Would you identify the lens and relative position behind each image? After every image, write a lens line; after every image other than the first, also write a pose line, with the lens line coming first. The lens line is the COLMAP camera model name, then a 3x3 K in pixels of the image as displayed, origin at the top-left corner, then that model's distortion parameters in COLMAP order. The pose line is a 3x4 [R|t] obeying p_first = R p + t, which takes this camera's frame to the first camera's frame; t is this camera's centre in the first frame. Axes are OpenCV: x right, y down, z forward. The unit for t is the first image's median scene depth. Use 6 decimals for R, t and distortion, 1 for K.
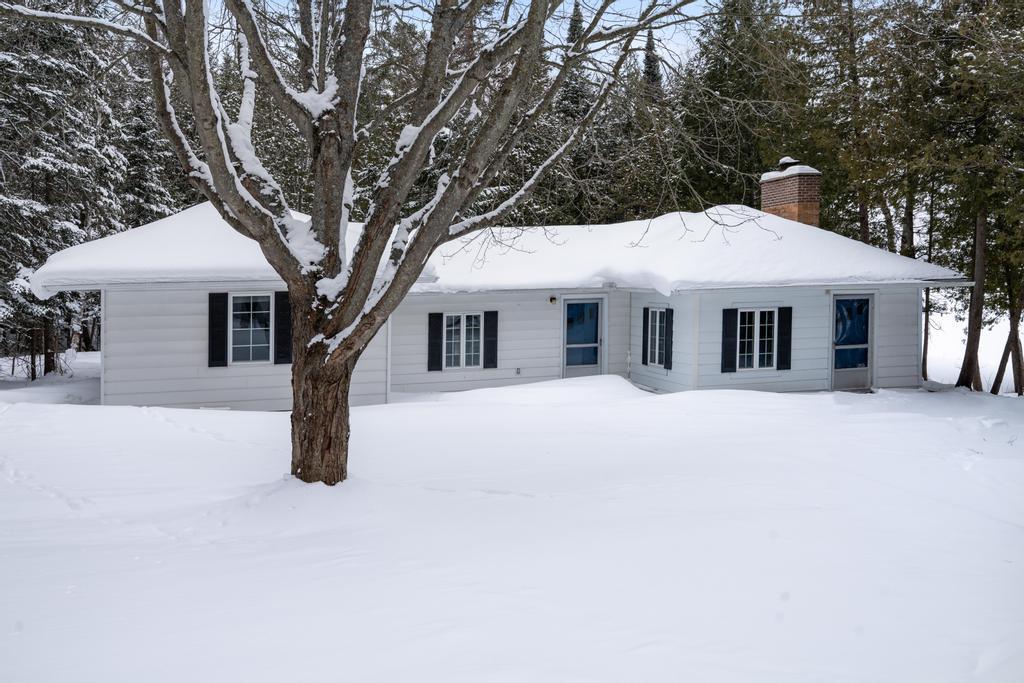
lens RADIAL K [[953.3, 0, 512.0], [0, 953.3, 343.2], [0, 0, 1]] dist [0.036692, 0.000000]
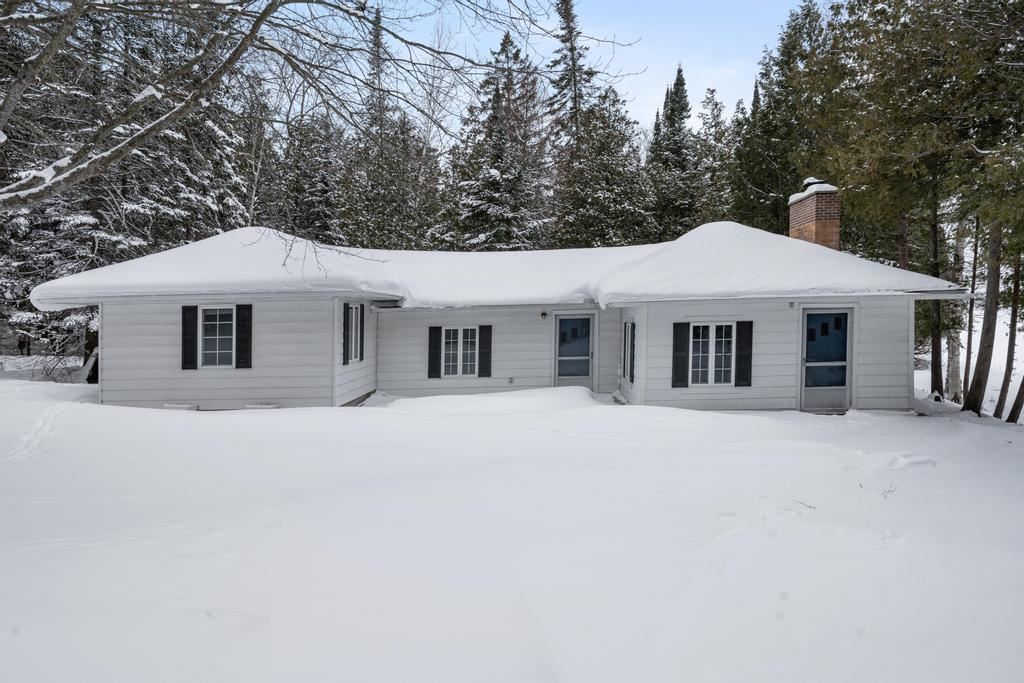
lens RADIAL K [[697.3, 0, 511.7], [0, 697.3, 340.5], [0, 0, 1]] dist [0.026932, 0.004031]
pose [[0.957059, 0.010594, -0.289699, 0.257736], [-0.017322, 0.999636, -0.020669, 0.000187], [0.289375, 0.024799, 0.956894, 0.252299]]
